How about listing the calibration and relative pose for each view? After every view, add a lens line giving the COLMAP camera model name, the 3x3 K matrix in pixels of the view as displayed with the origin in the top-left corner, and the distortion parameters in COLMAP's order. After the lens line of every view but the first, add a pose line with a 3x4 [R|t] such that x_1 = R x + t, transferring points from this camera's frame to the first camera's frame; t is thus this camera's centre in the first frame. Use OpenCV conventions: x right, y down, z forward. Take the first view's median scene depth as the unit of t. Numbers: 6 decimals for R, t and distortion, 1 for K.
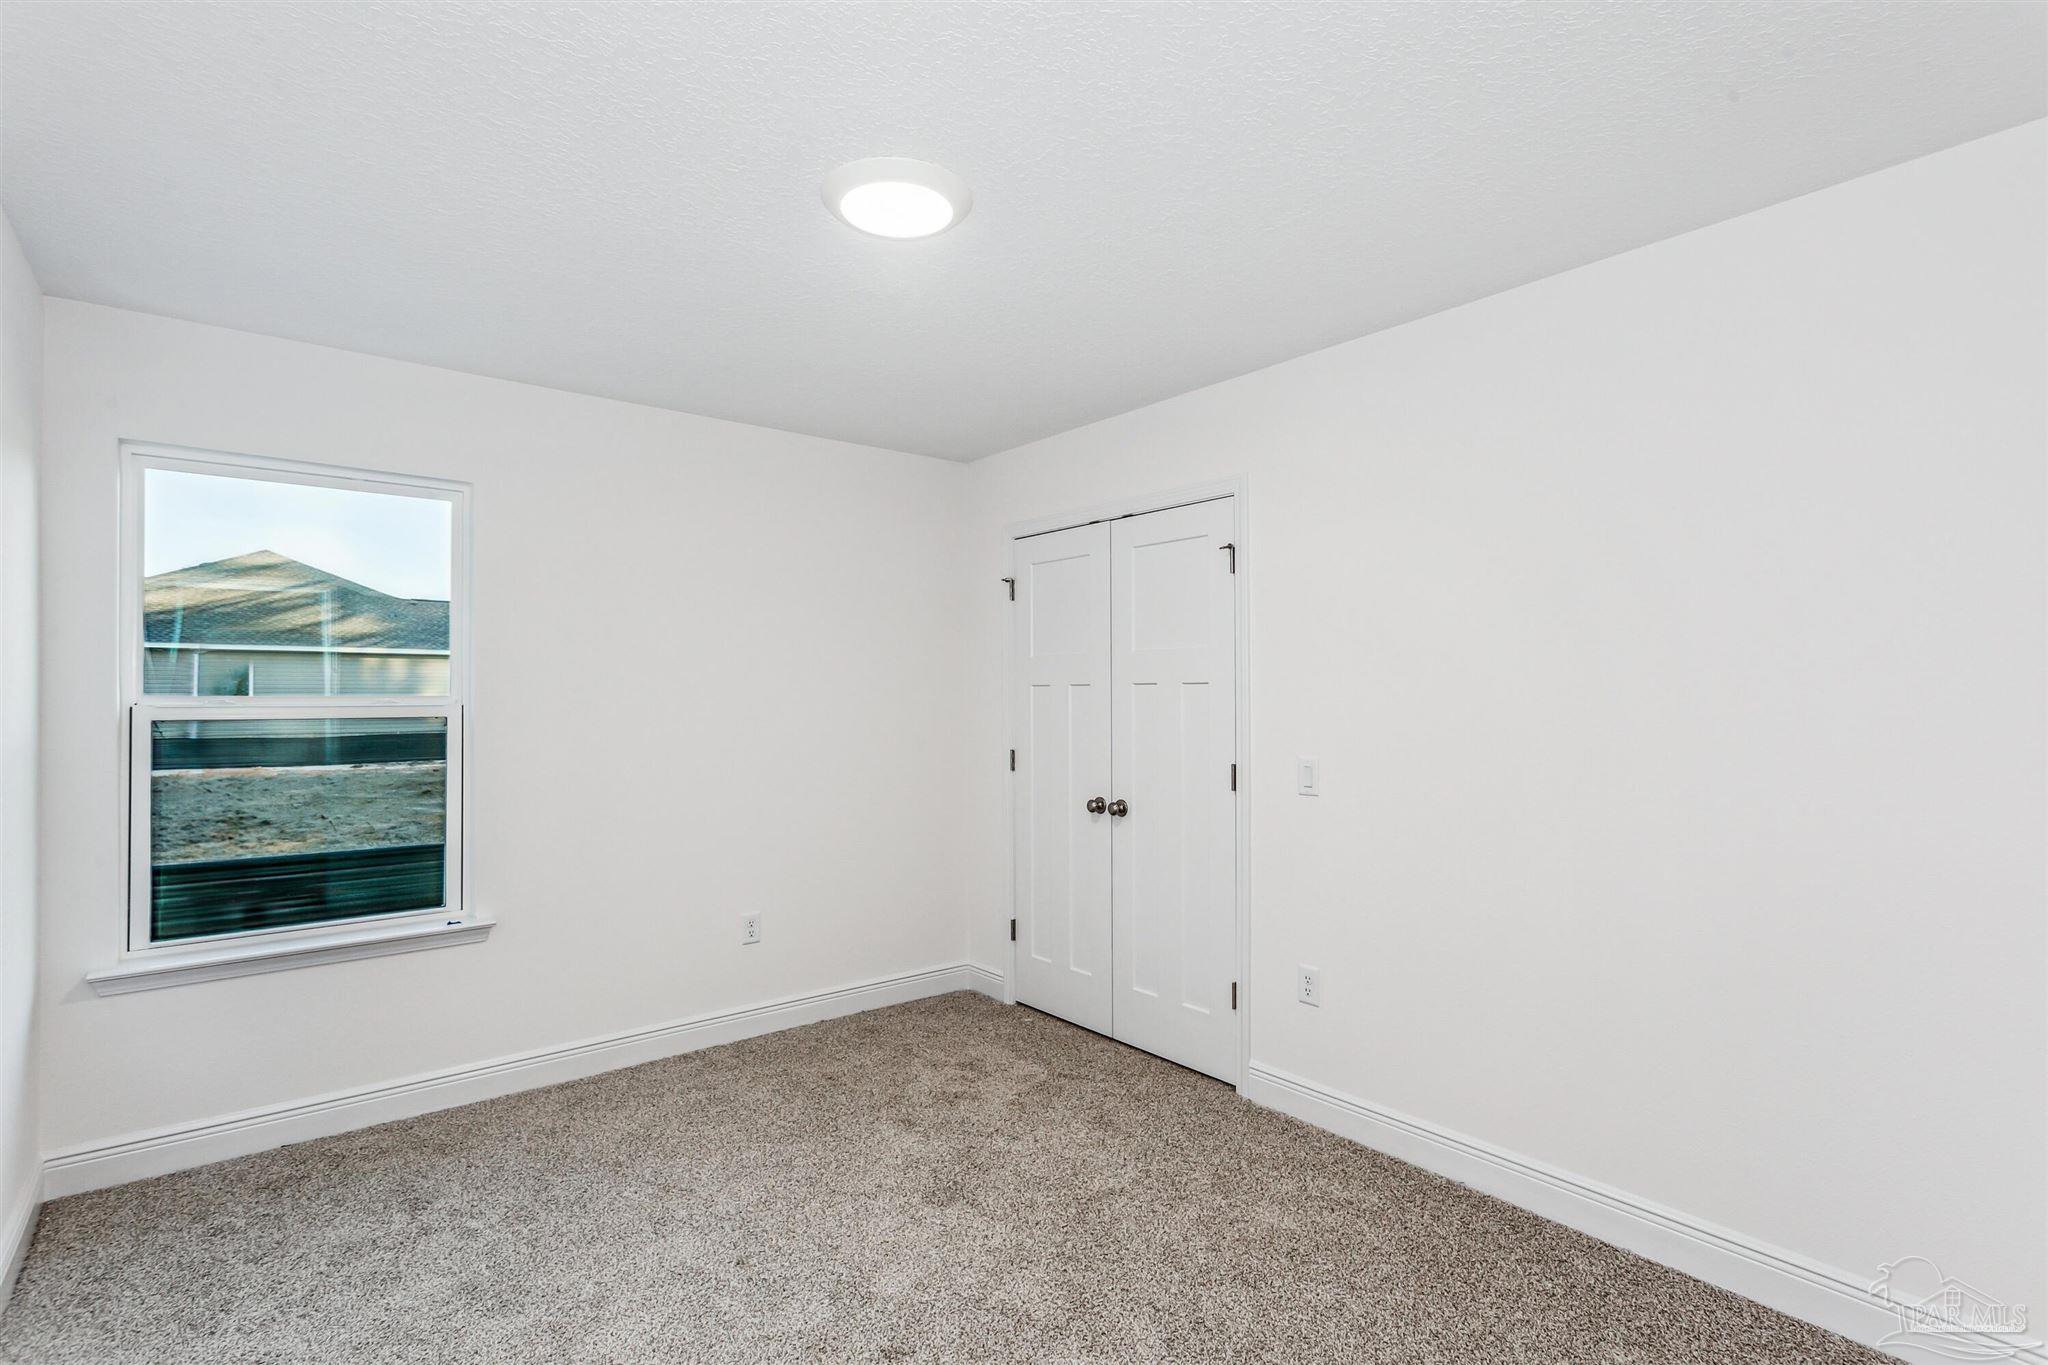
lens RADIAL K [[975.5, 0, 1024.0], [0, 975.5, 682.5], [0, 0, 1]] dist [-0.000257, -0.000134]
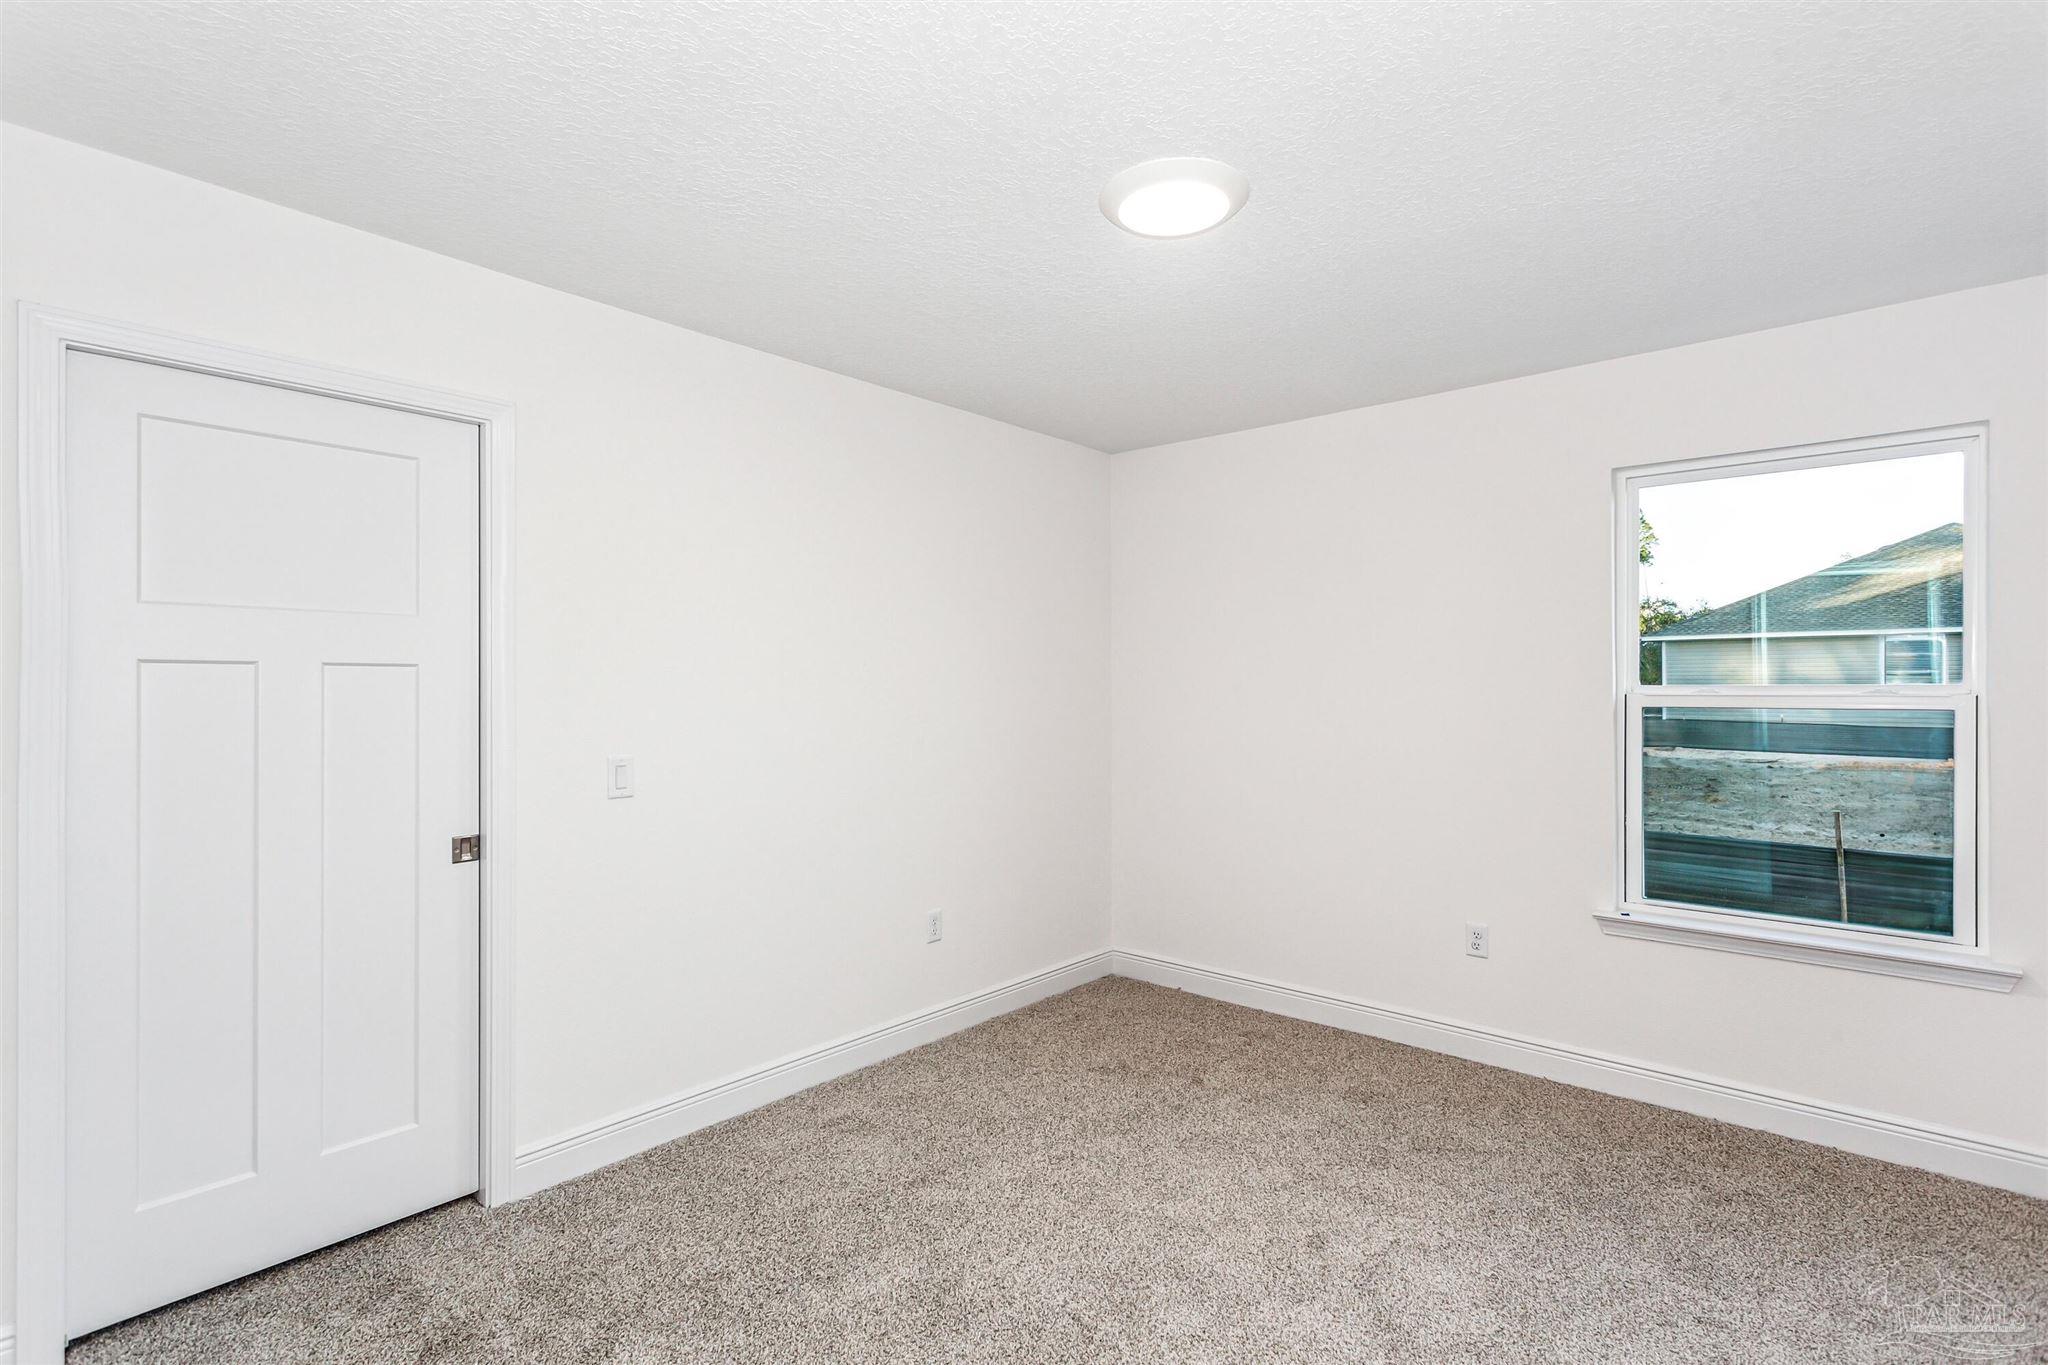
lens RADIAL K [[975.5, 0, 1024.0], [0, 975.5, 682.5], [0, 0, 1]] dist [-0.000257, -0.000134]
pose [[0.167725, 0.002077, -0.985832, 0.102654], [0.011647, 0.999924, 0.004088, 0.000432], [0.985765, -0.012168, 0.167688, 0.081194]]
